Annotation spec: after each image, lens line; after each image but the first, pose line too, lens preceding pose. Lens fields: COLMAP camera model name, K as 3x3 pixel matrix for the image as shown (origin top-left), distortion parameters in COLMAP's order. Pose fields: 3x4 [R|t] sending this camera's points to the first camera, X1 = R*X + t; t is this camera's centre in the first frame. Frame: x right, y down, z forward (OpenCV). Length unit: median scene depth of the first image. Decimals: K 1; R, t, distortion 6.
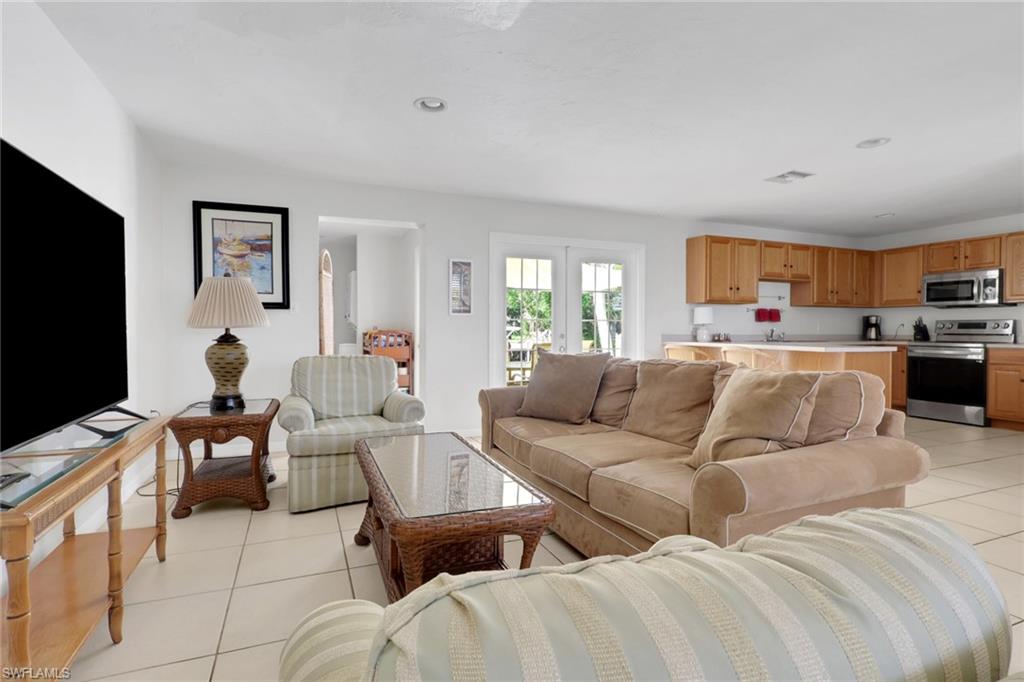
lens RADIAL K [[520.2, 0, 505.9], [0, 520.2, 335.9], [0, 0, 1]] dist [0.000039, 0.001590]
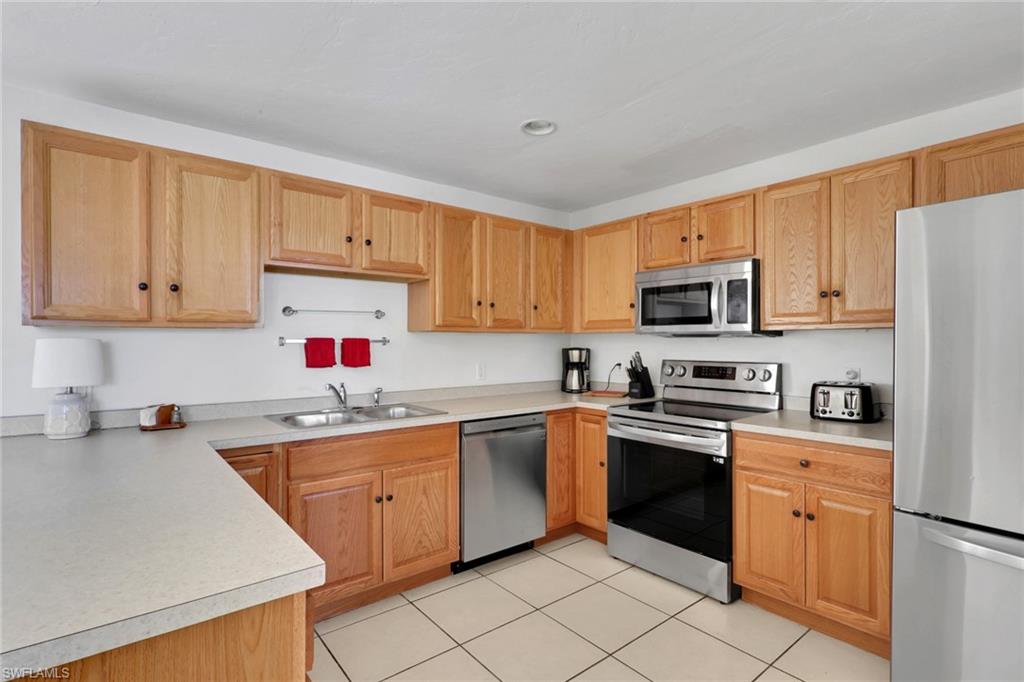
lens RADIAL K [[476.3, 0, 529.9], [0, 476.3, 341.1], [0, 0, 1]] dist [-0.007114, 0.000891]
pose [[0.956728, -0.004115, 0.290955, 0.601154], [0.007426, 0.999920, -0.010278, -0.048683], [-0.290889, 0.011994, 0.956682, 0.619365]]
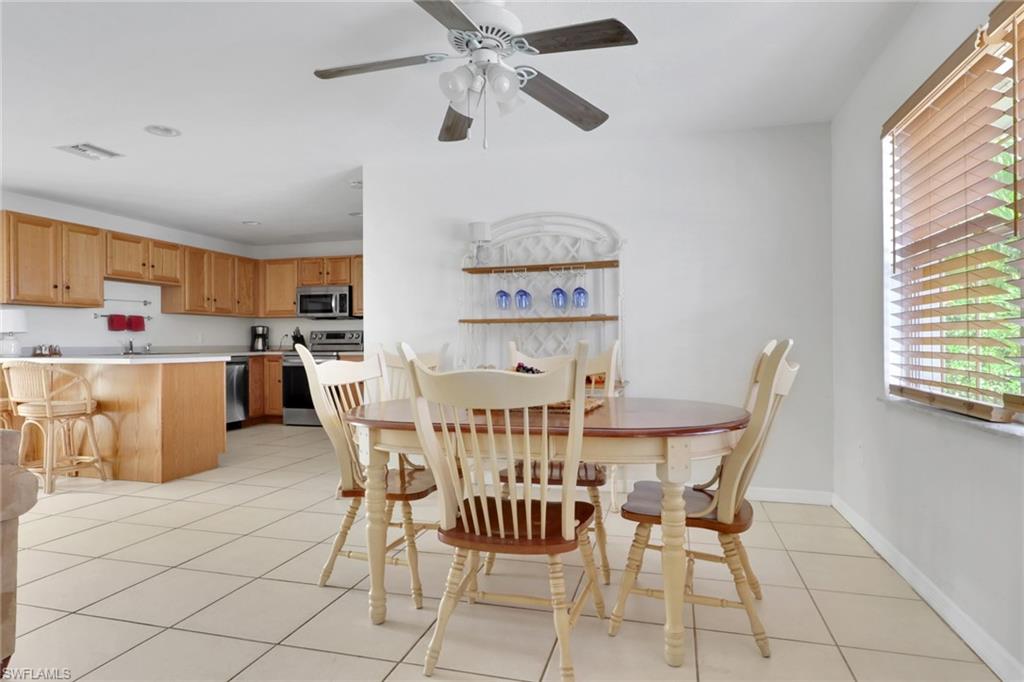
lens RADIAL K [[570.9, 0, 536.5], [0, 570.9, 344.6], [0, 0, 1]] dist [-0.005630, 0.000862]
pose [[0.603573, -0.009120, 0.797256, 0.194728], [0.018050, 0.999835, -0.002228, 0.009371], [-0.797104, 0.015736, 0.603638, -0.069943]]
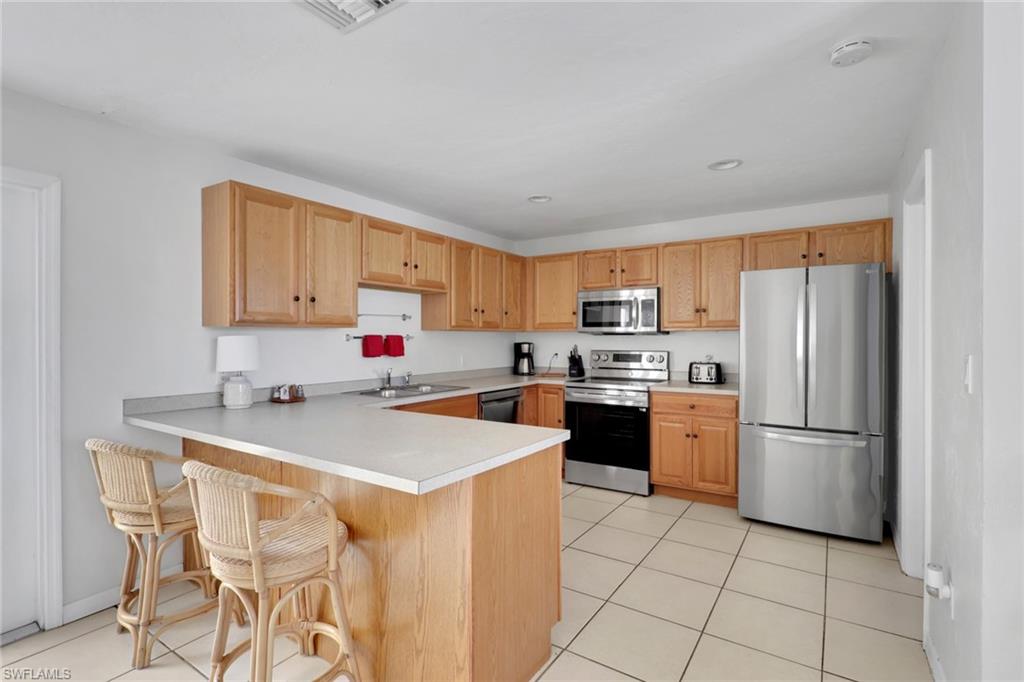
lens RADIAL K [[476.3, 0, 510.6], [0, 476.3, 336.0], [0, 0, 1]] dist [-0.007114, 0.000891]
pose [[0.830508, -0.002267, 0.557003, 0.353701], [0.009277, 0.999909, -0.009763, -0.049075], [-0.556930, 0.013275, 0.830453, 0.511111]]
